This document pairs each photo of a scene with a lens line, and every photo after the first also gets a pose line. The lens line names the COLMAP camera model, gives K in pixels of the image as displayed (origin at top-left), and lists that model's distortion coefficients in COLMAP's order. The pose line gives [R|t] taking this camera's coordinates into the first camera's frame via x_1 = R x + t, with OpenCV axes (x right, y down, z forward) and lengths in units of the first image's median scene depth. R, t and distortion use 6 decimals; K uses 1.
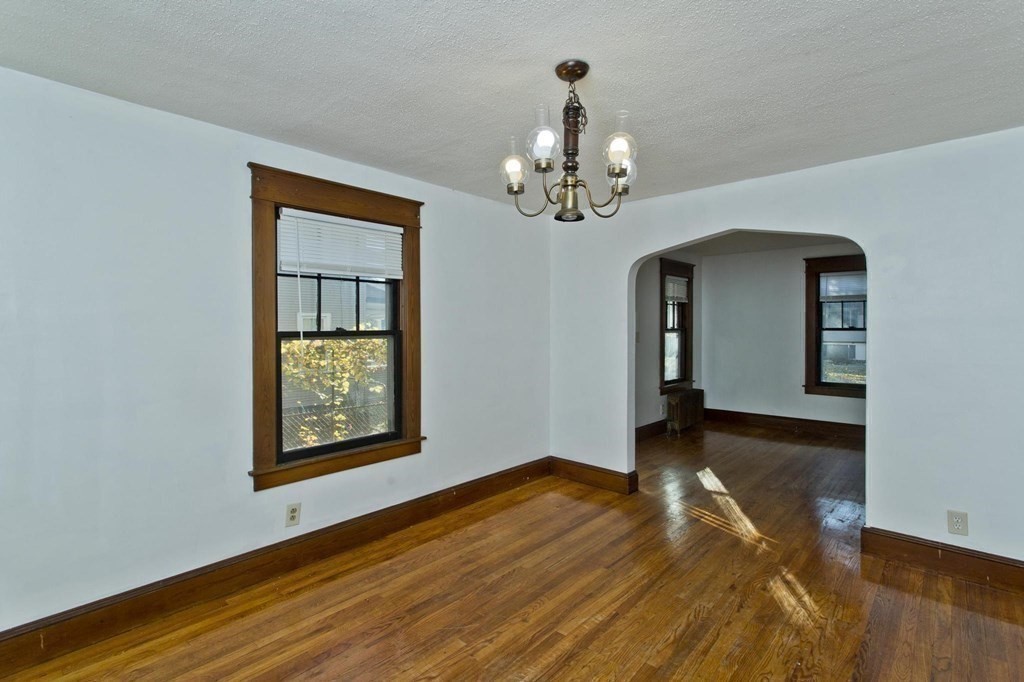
lens RADIAL K [[481.8, 0, 512.4], [0, 481.8, 333.3], [0, 0, 1]] dist [0.003864, 0.000648]
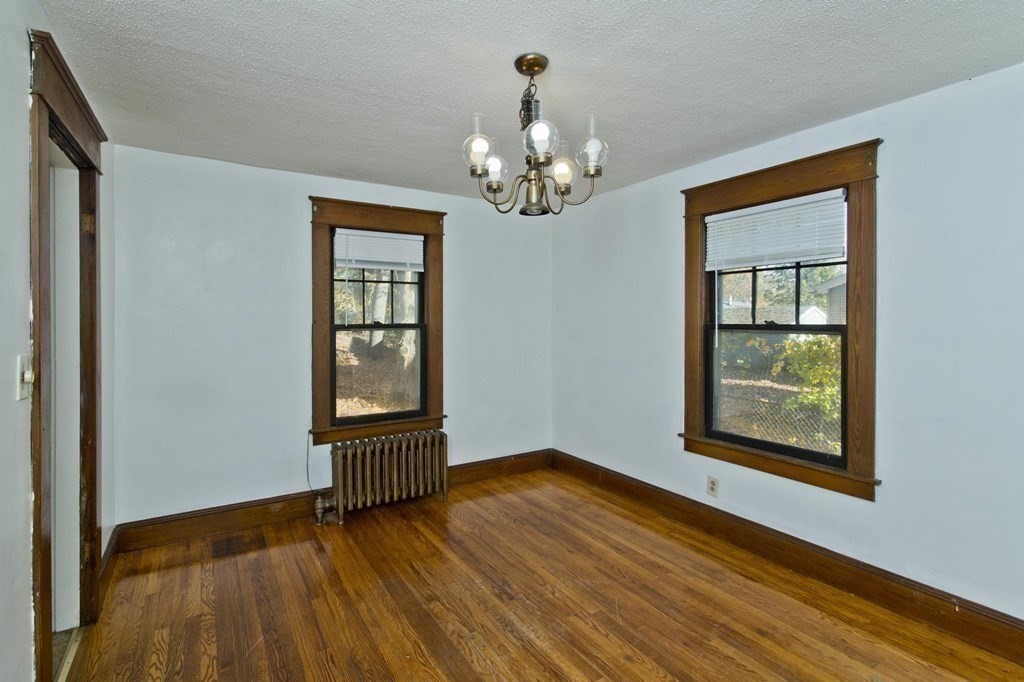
lens RADIAL K [[482.8, 0, 514.0], [0, 482.8, 322.7], [0, 0, 1]] dist [-0.000502, 0.000365]
pose [[-0.250667, 0.008867, -0.968033, 0.777992], [-0.011139, 0.999865, 0.012042, -0.015423], [0.968009, 0.013801, -0.250535, 0.858699]]
